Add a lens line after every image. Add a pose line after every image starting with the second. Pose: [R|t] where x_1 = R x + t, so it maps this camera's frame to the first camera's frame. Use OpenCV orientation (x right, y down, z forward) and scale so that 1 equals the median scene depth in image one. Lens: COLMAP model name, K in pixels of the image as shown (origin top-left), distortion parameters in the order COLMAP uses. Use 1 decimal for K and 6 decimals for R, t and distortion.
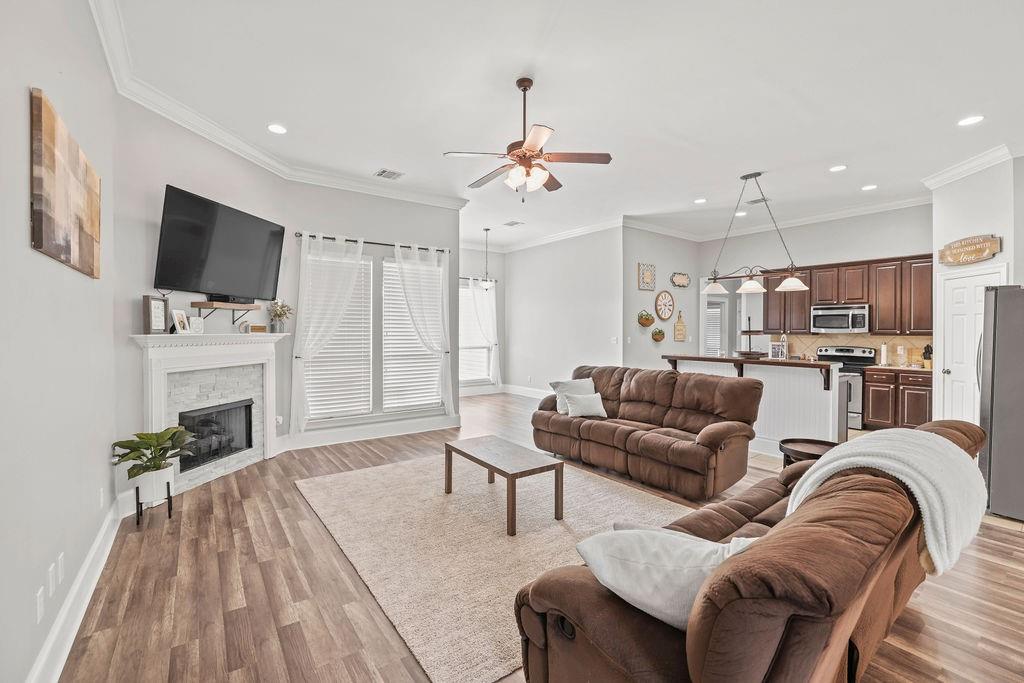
lens RADIAL K [[443.1, 0, 508.6], [0, 443.1, 336.1], [0, 0, 1]] dist [-0.040138, 0.000064]
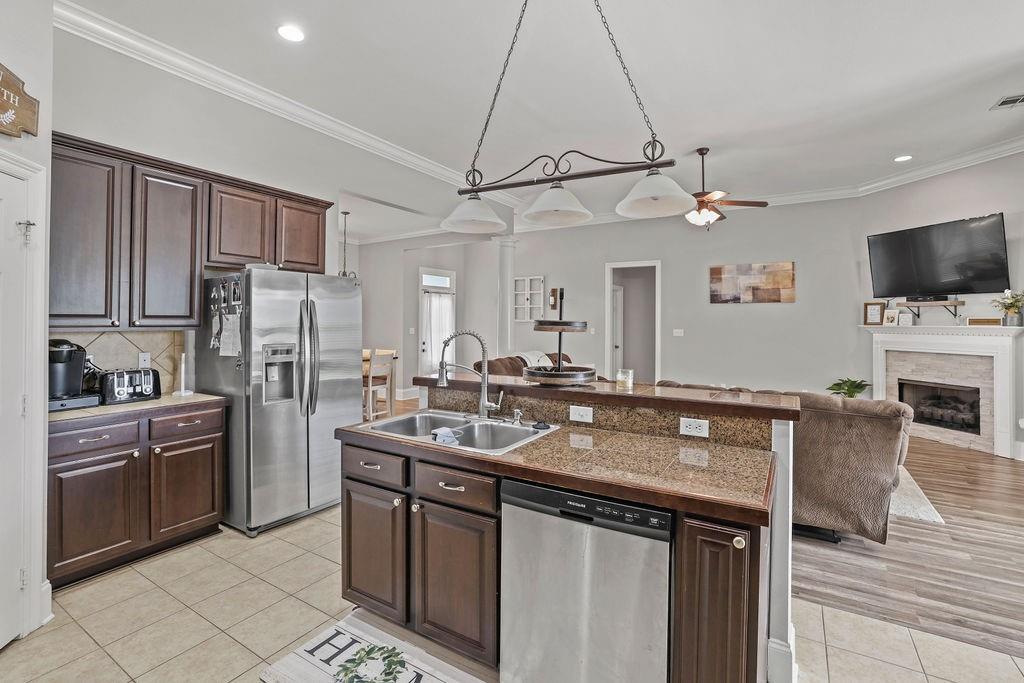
lens RADIAL K [[465.1, 0, 517.4], [0, 465.1, 322.7], [0, 0, 1]] dist [-0.000472, 0.000182]
pose [[-0.924486, -0.002516, -0.381207, 0.830005], [-0.007182, 0.999916, 0.010818, -0.017512], [0.381148, 0.012739, -0.924426, 1.537767]]
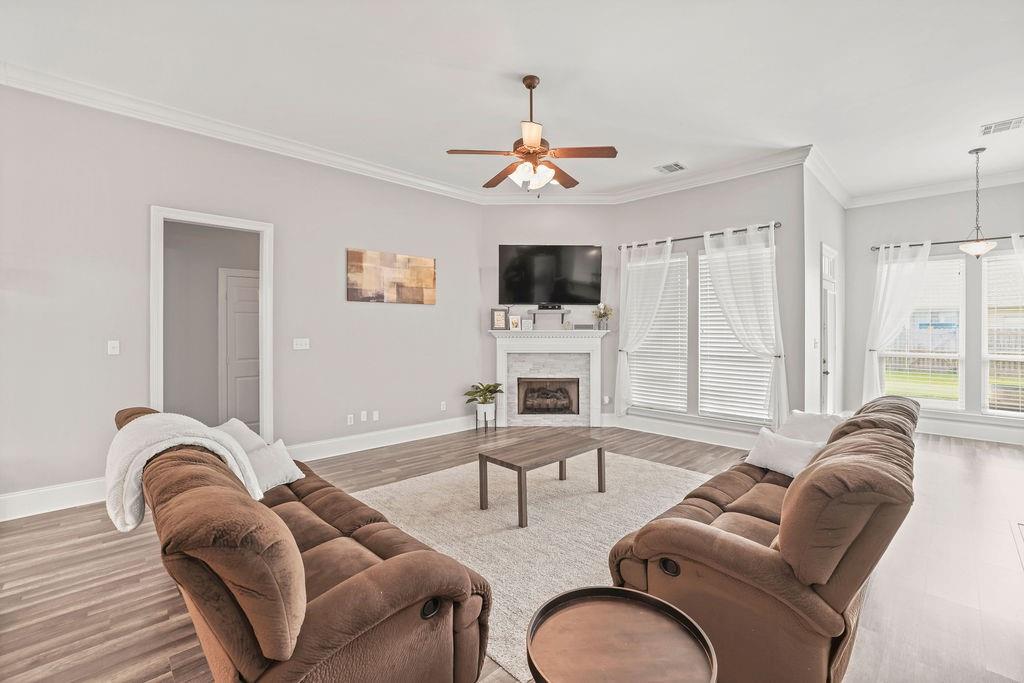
lens RADIAL K [[465.1, 0, 517.4], [0, 465.1, 322.7], [0, 0, 1]] dist [-0.000472, 0.000182]
pose [[0.146110, -0.009645, -0.989221, 0.781358], [-0.010542, 0.999881, -0.011306, -0.010211], [0.989212, 0.012080, 0.145991, 0.570366]]
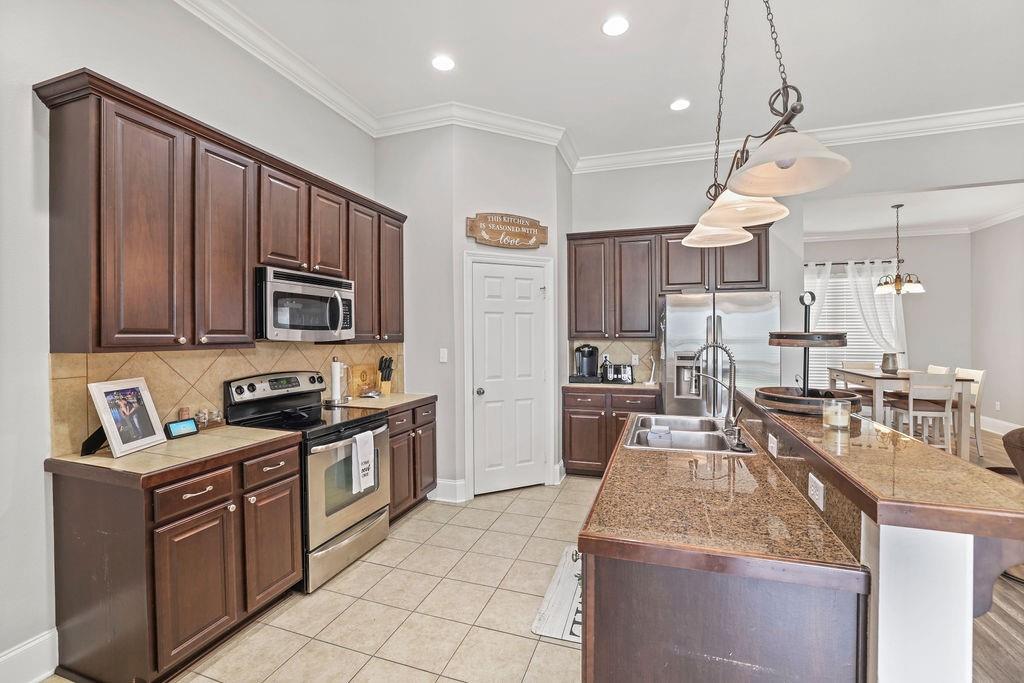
lens RADIAL K [[443.1, 0, 508.6], [0, 443.1, 336.1], [0, 0, 1]] dist [-0.040138, 0.000064]
pose [[-0.566053, -0.003015, 0.824363, 0.429543], [0.013370, 0.999828, 0.012837, -0.020154], [-0.824260, 0.018288, -0.565916, 1.505615]]
